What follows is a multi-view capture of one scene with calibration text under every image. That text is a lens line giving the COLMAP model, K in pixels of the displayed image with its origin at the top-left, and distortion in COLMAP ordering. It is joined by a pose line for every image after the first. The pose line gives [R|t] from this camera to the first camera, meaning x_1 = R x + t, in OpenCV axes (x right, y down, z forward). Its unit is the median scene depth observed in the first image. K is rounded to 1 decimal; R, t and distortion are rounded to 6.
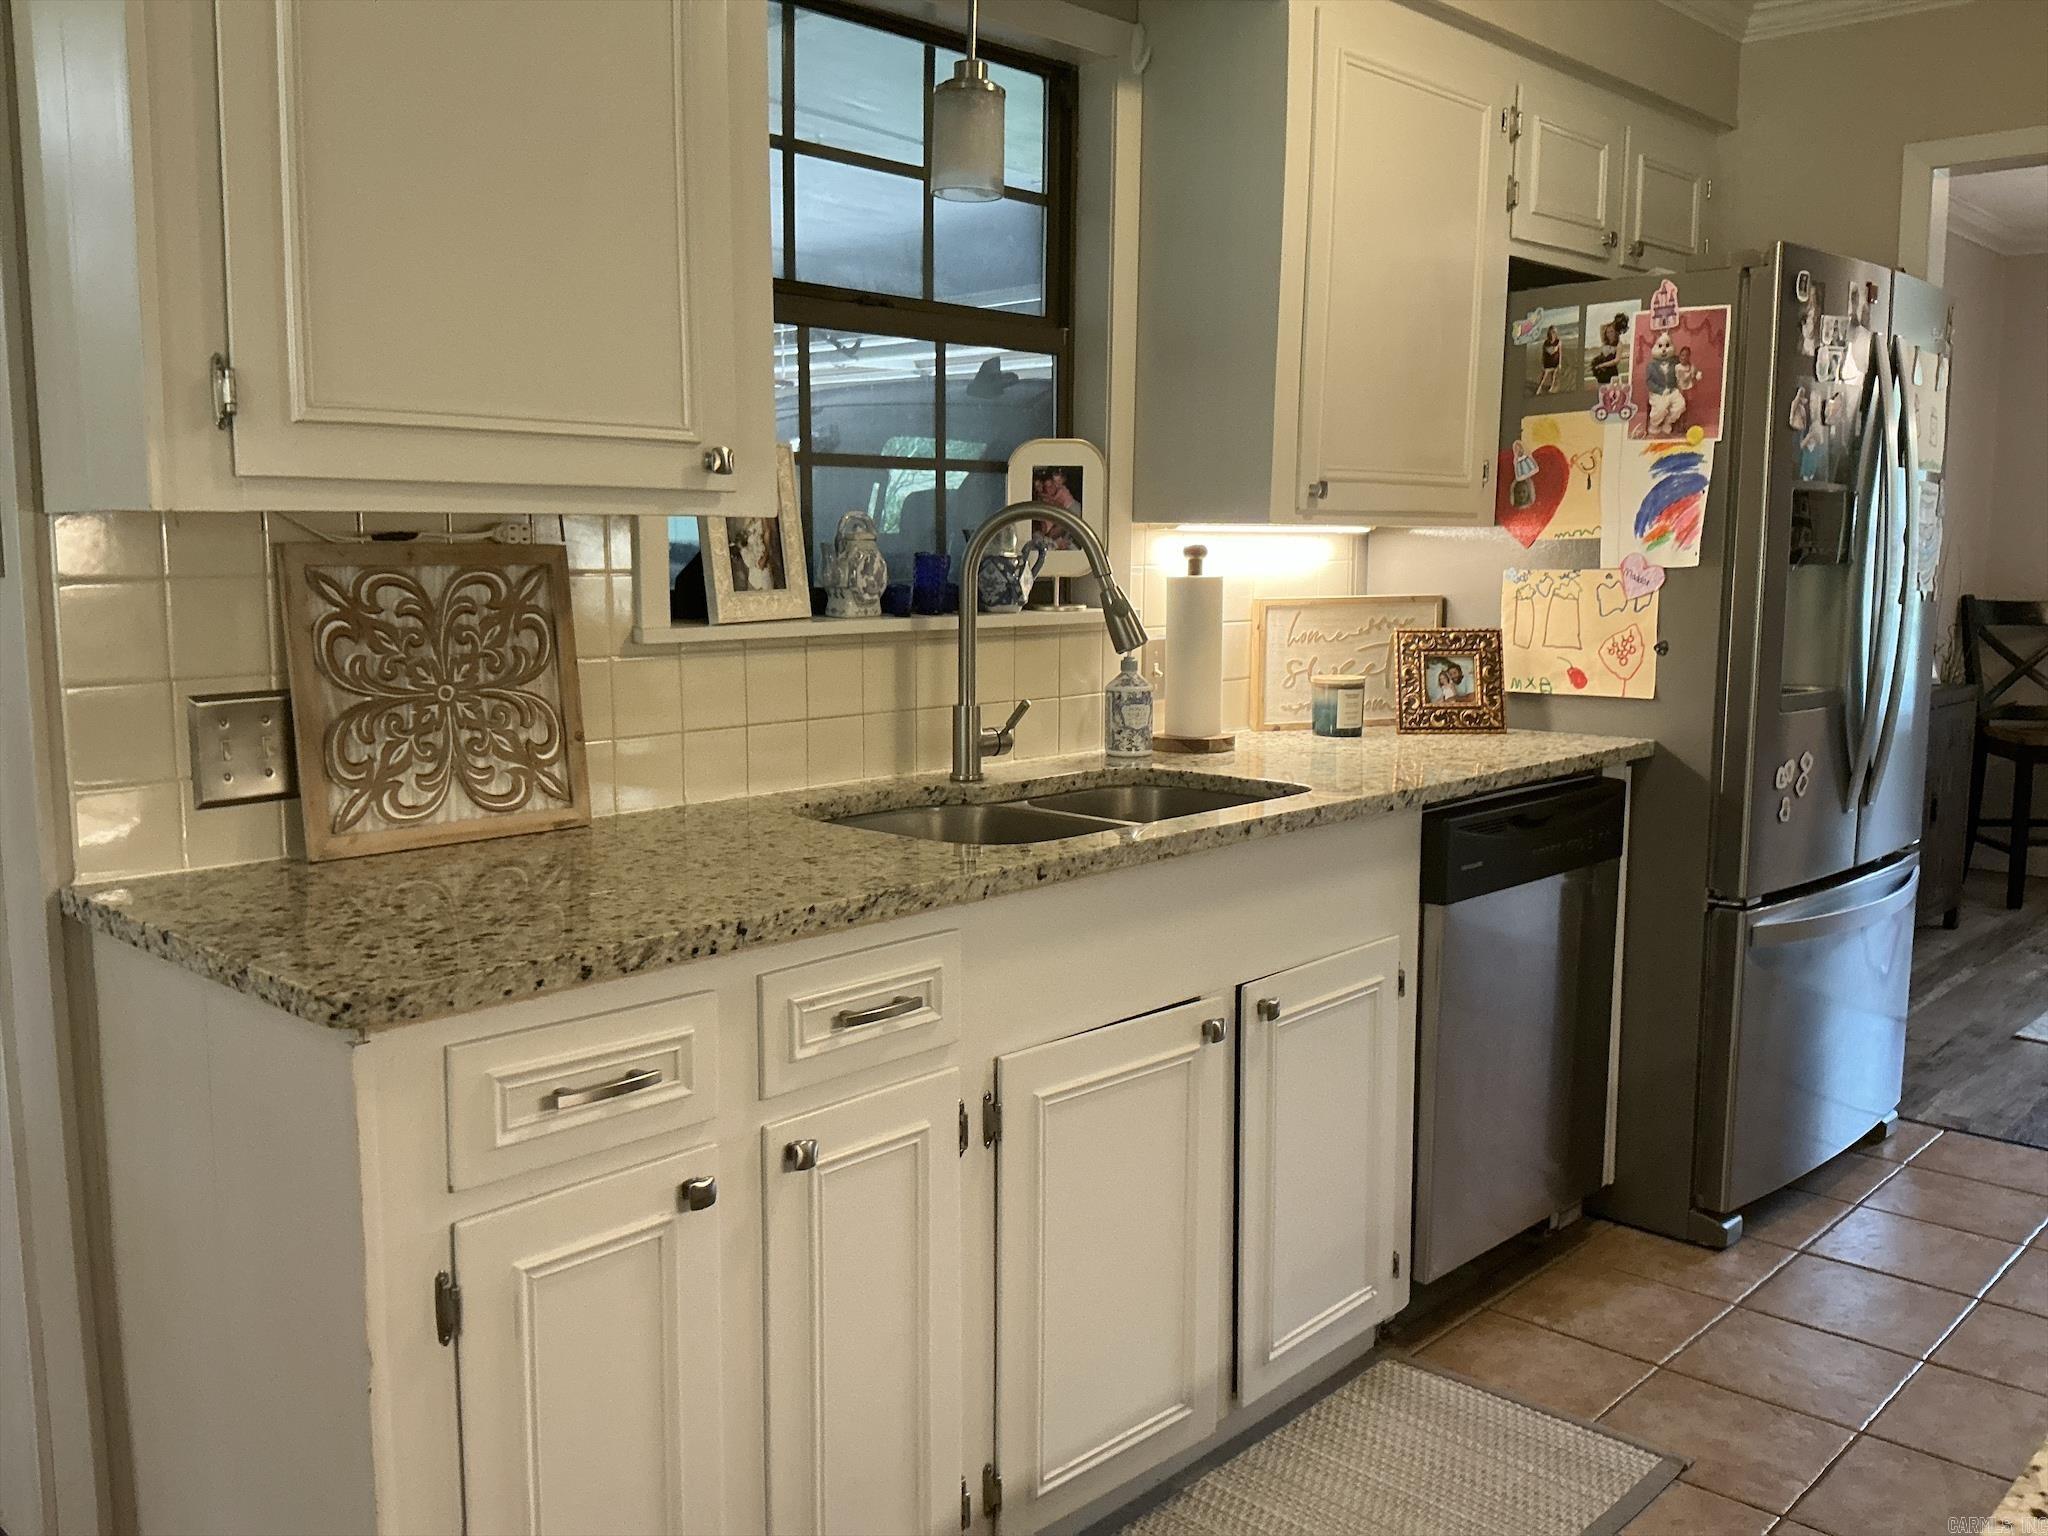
lens RADIAL K [[1703.3, 0, 1028.1], [0, 1703.3, 761.0], [0, 0, 1]] dist [0.171780, -0.377466]
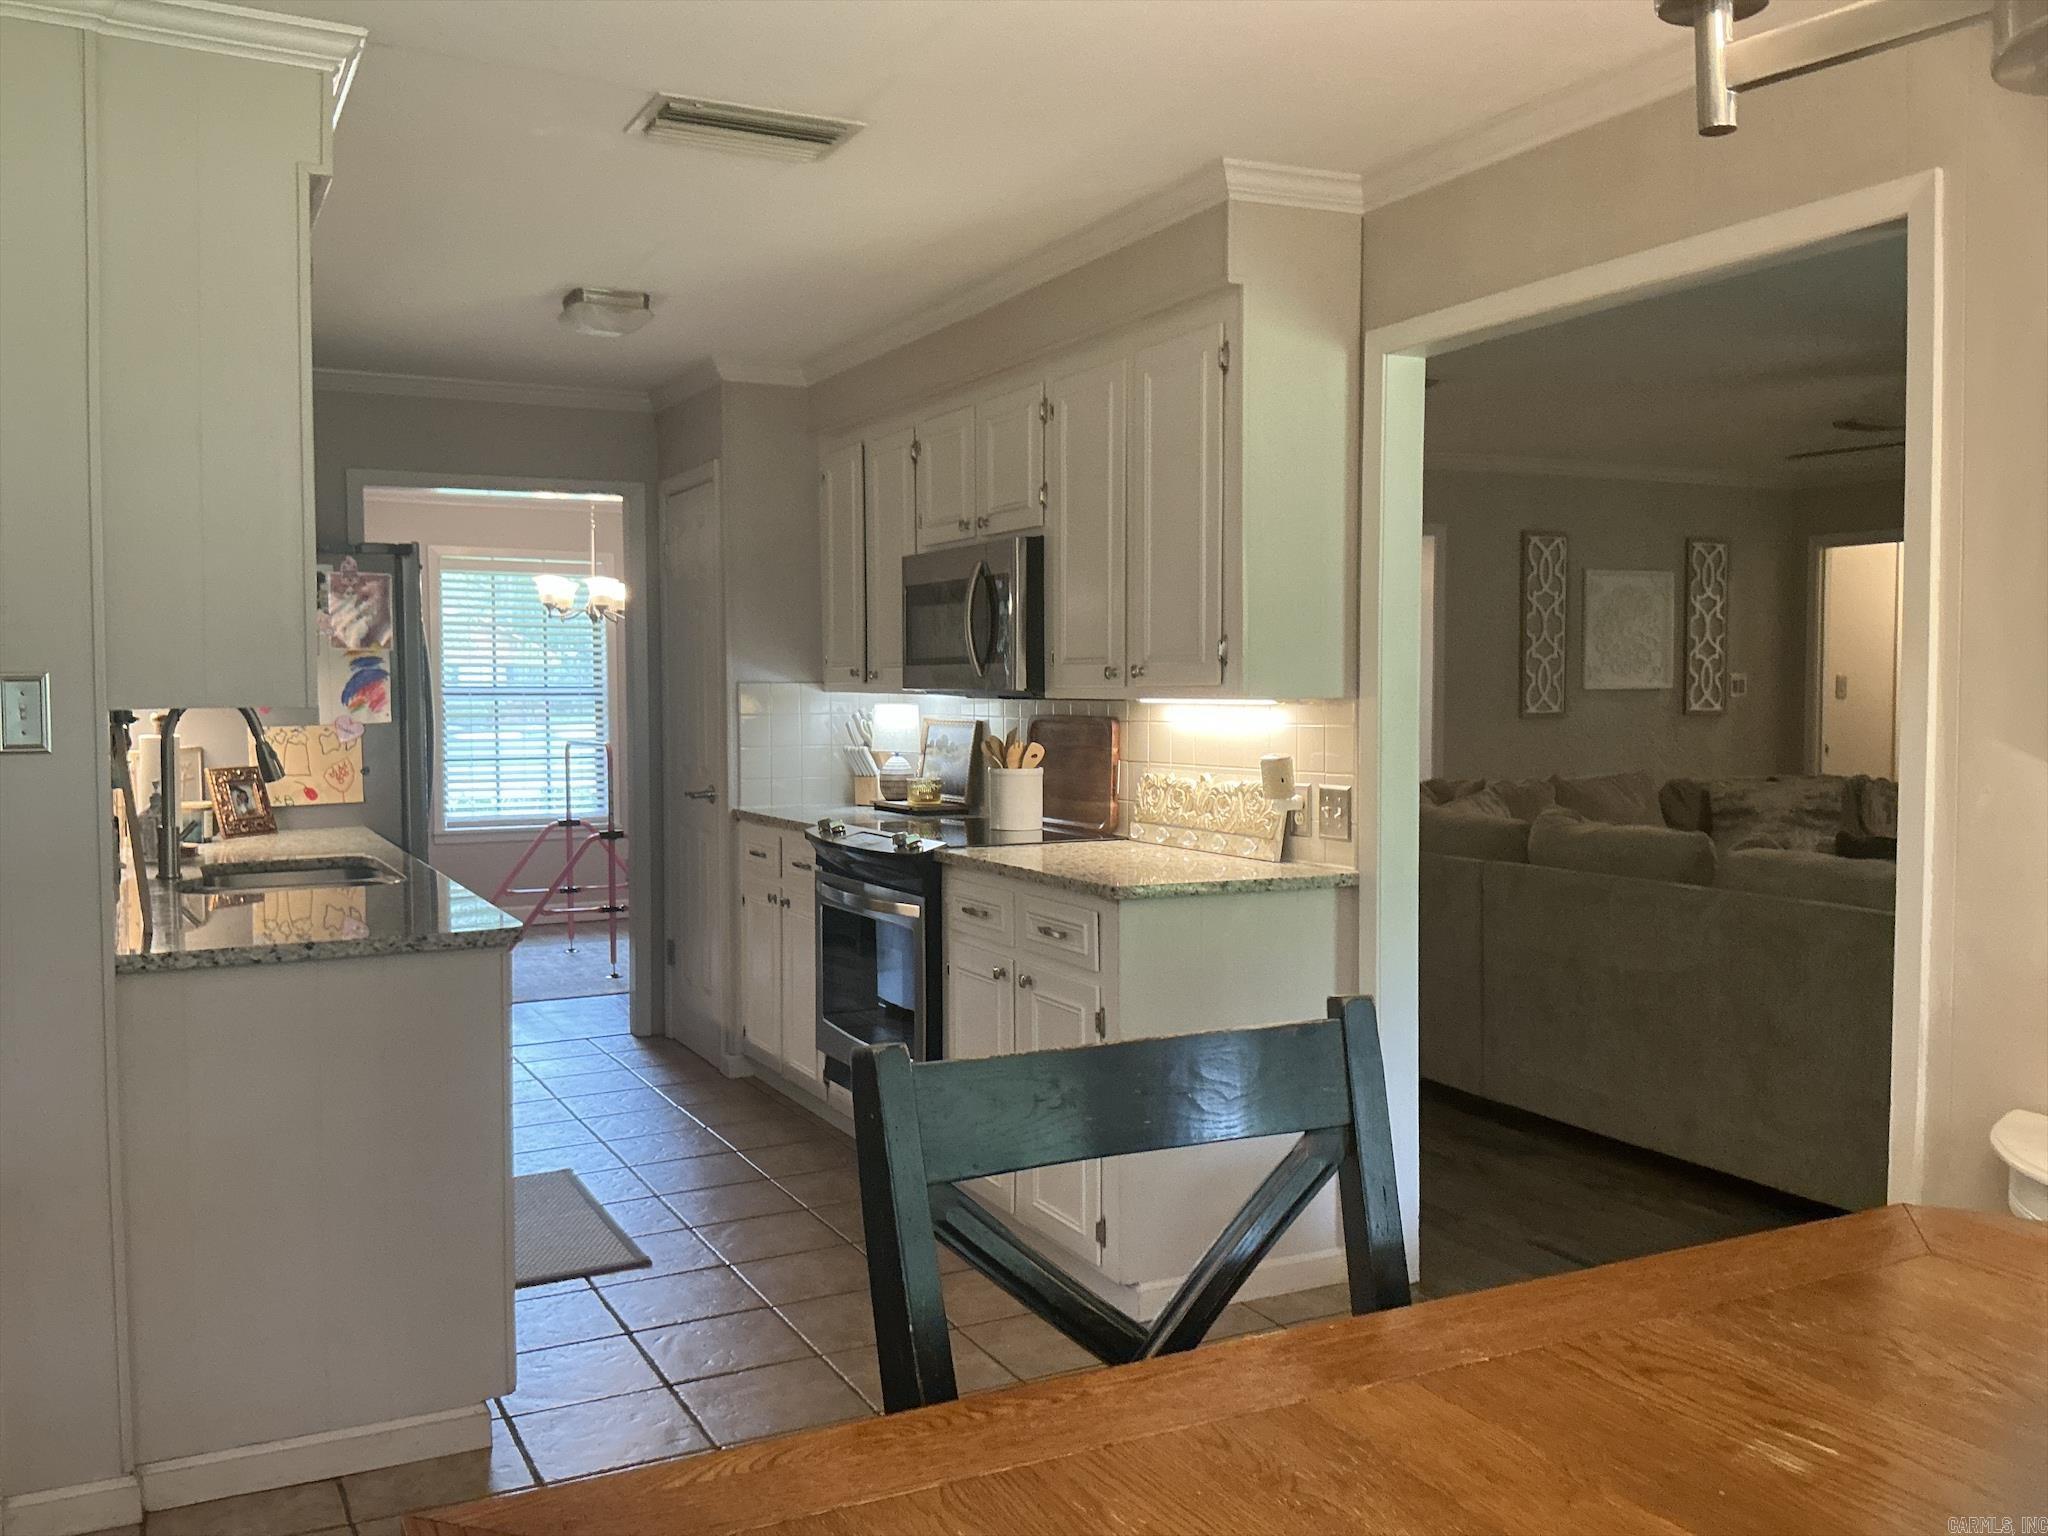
lens RADIAL K [[1703.3, 0, 1028.1], [0, 1703.3, 761.0], [0, 0, 1]] dist [0.171780, -0.377466]
pose [[0.331189, -0.047881, 0.942349, -1.034162], [0.130030, 0.991499, 0.004679, 0.000565], [-0.934562, 0.120984, 0.334600, -0.166743]]
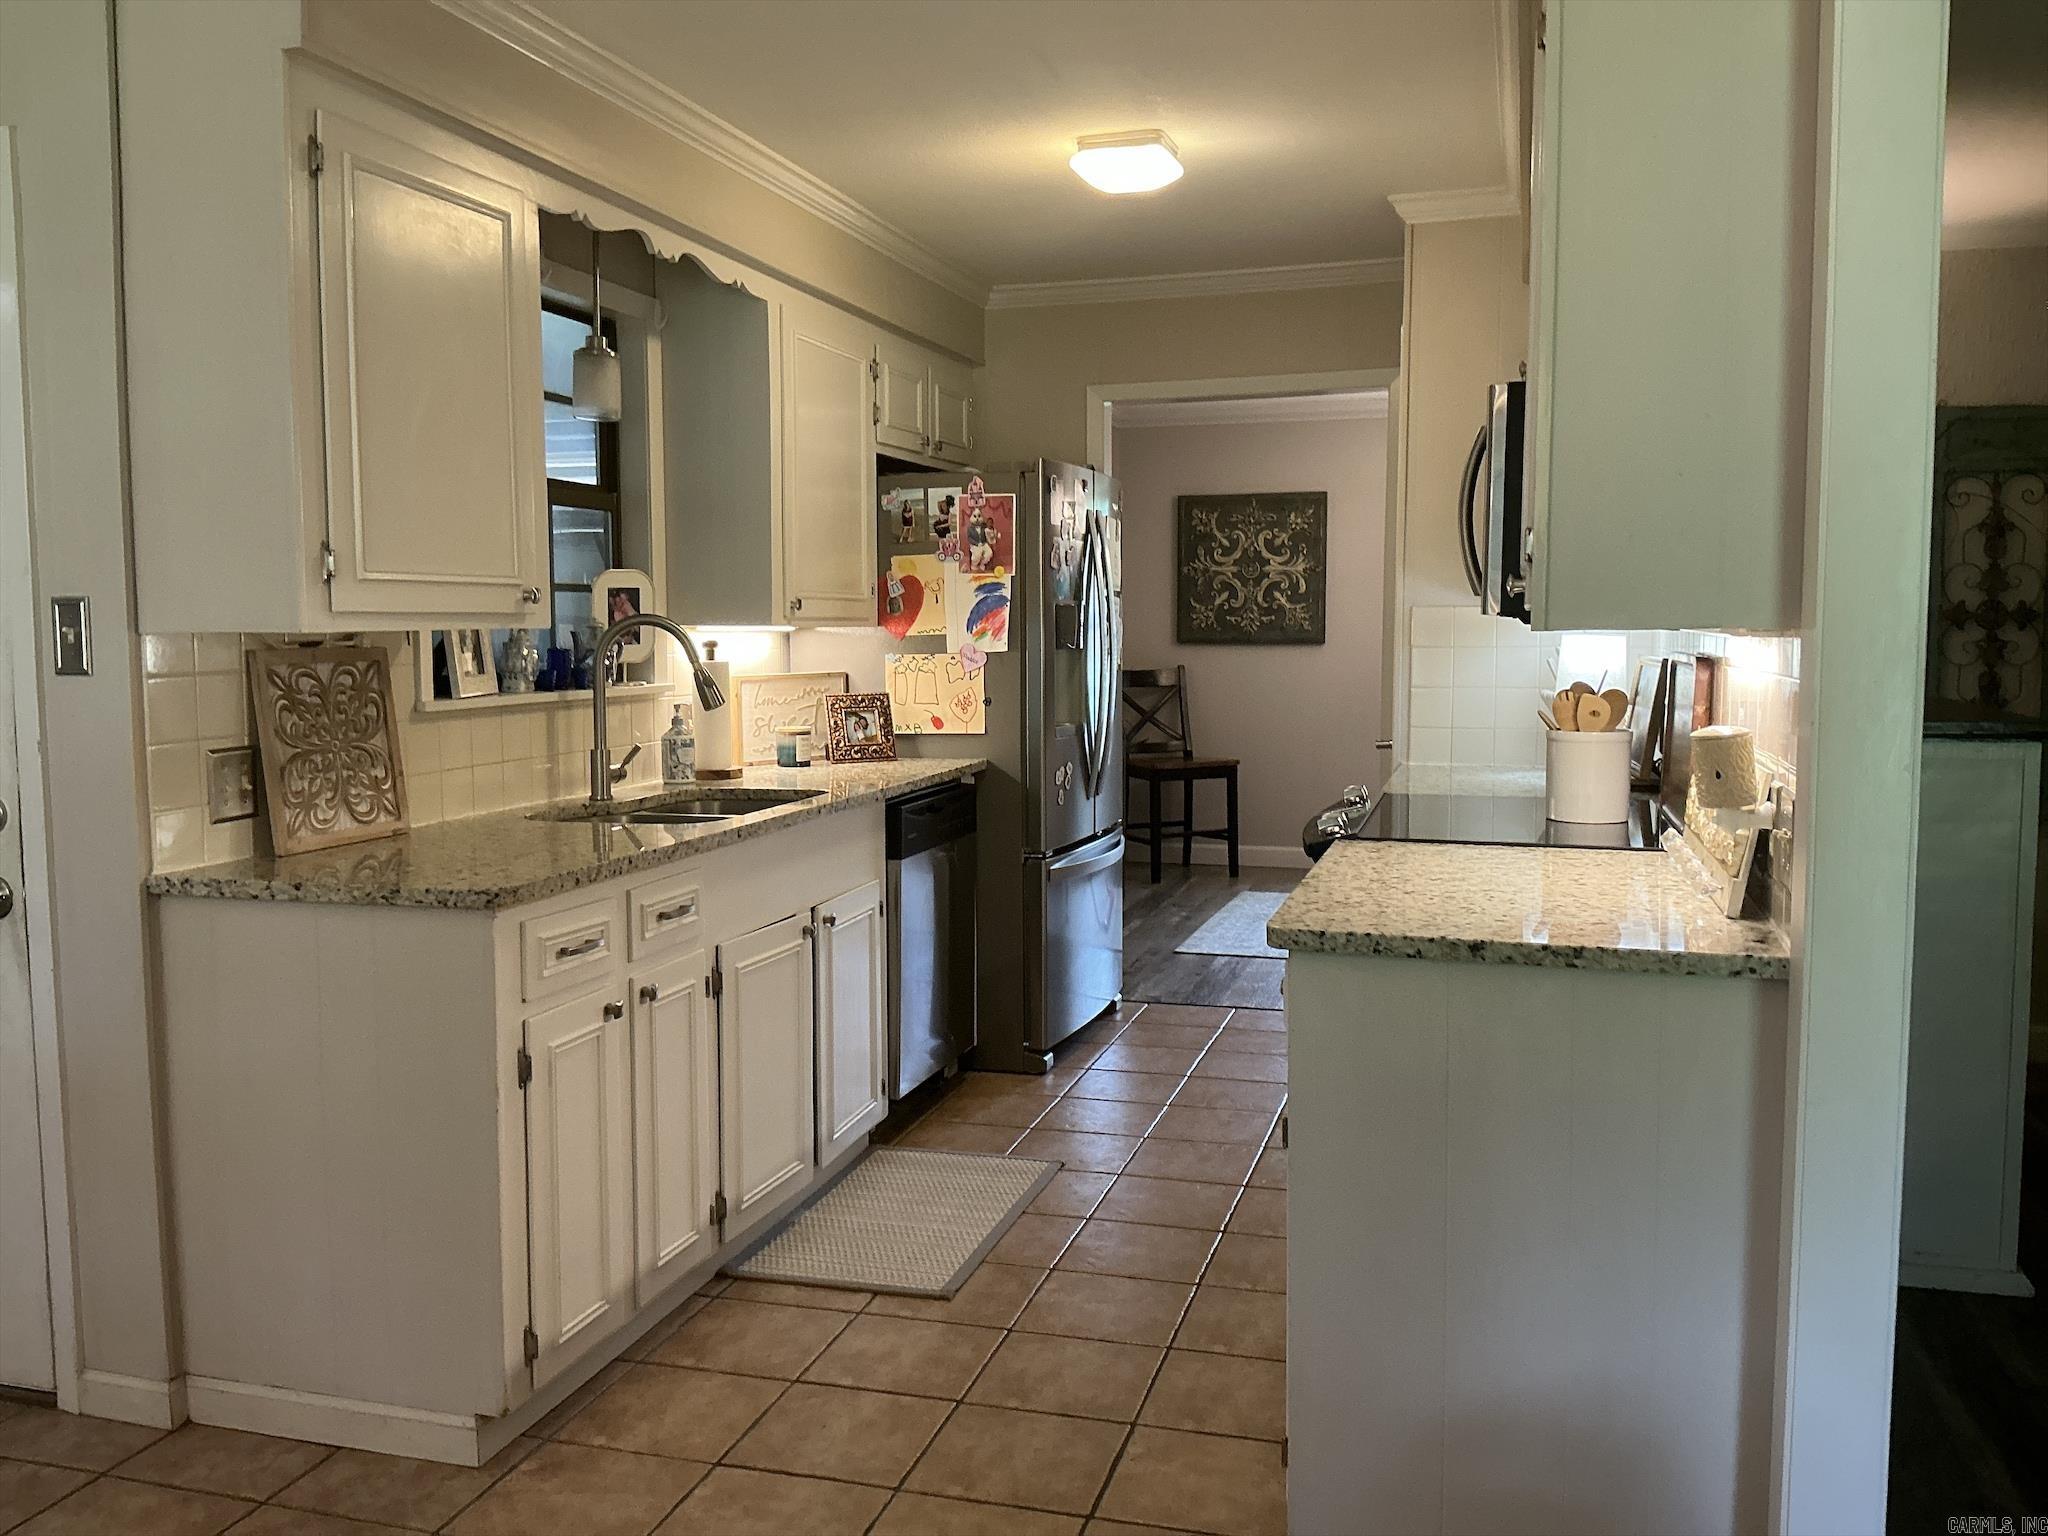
lens RADIAL K [[1703.3, 0, 1028.1], [0, 1703.3, 761.0], [0, 0, 1]] dist [0.171780, -0.377466]
pose [[0.887300, -0.045856, 0.458907, -0.342381], [0.068104, 0.997164, -0.032038, 0.044454], [-0.456137, 0.059681, 0.887906, -0.437111]]
